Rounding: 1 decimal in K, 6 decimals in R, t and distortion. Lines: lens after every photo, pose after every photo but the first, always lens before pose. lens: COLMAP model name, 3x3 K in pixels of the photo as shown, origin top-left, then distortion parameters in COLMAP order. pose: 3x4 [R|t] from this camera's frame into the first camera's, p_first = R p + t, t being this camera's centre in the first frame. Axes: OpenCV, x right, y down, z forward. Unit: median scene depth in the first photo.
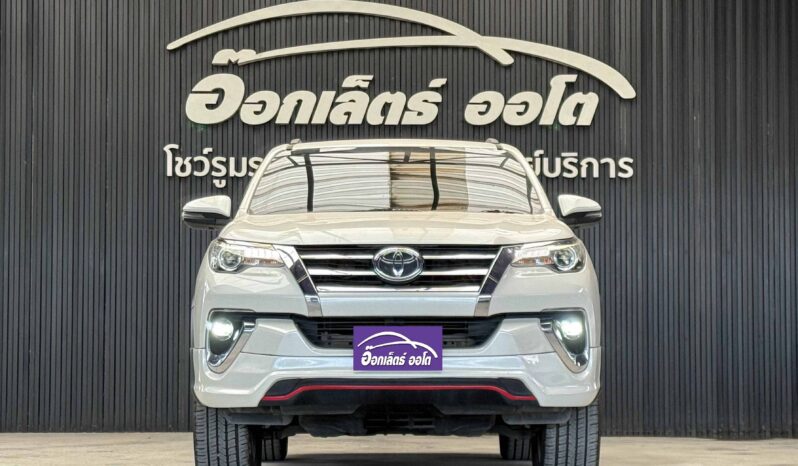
lens RADIAL K [[3715.0, 0, 396.2], [0, 3715.0, 236.3], [0, 0, 1]] dist [0.274493, 0.000000]
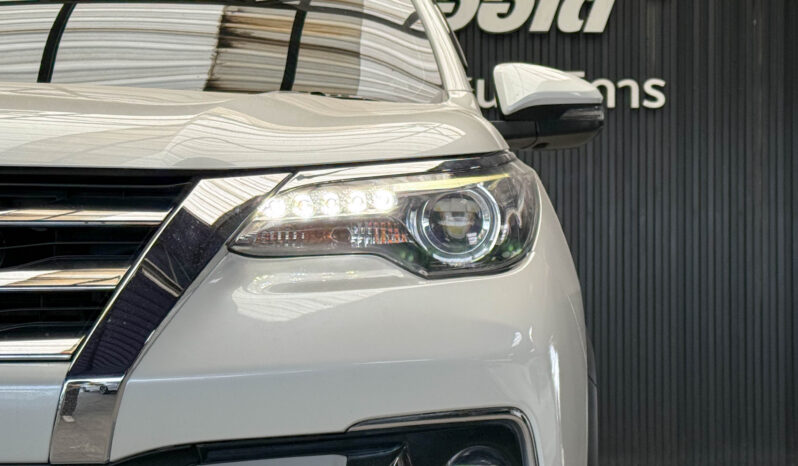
lens RADIAL K [[3715.0, 0, 393.7], [0, 3715.0, 236.3], [0, 0, 1]] dist [0.274493, 0.000000]
pose [[0.999973, 0.002566, -0.006953, 0.018002], [-0.002500, 0.999953, 0.009378, 0.001791], [0.006977, -0.009361, 0.999932, 0.304630]]
